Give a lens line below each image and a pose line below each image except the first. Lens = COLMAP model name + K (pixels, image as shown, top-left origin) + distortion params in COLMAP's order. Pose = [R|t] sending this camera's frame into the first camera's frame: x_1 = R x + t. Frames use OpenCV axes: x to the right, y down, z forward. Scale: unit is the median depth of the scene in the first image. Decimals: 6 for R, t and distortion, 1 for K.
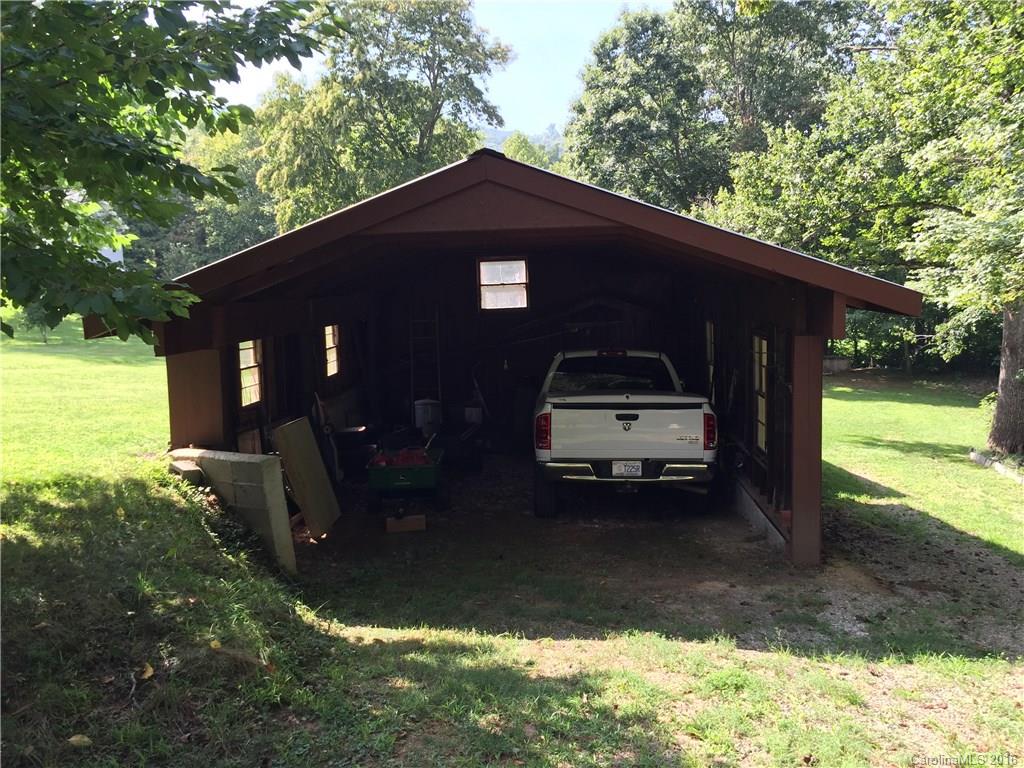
lens RADIAL K [[880.8, 0, 509.1], [0, 880.8, 381.4], [0, 0, 1]] dist [0.009961, -0.049205]
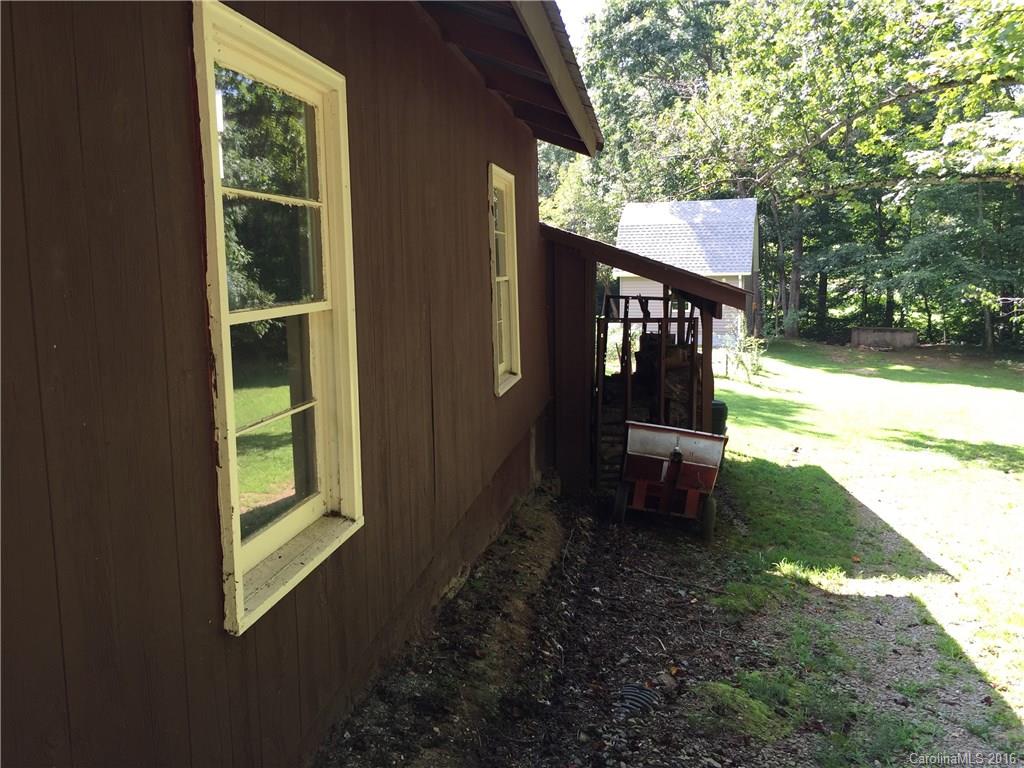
lens RADIAL K [[880.8, 0, 515.2], [0, 880.8, 386.1], [0, 0, 1]] dist [0.009961, -0.049205]
pose [[0.996665, 0.029117, -0.076231, 0.090582], [-0.026500, 0.999032, 0.035121, 0.006668], [0.077180, -0.032984, 0.996471, 0.177447]]
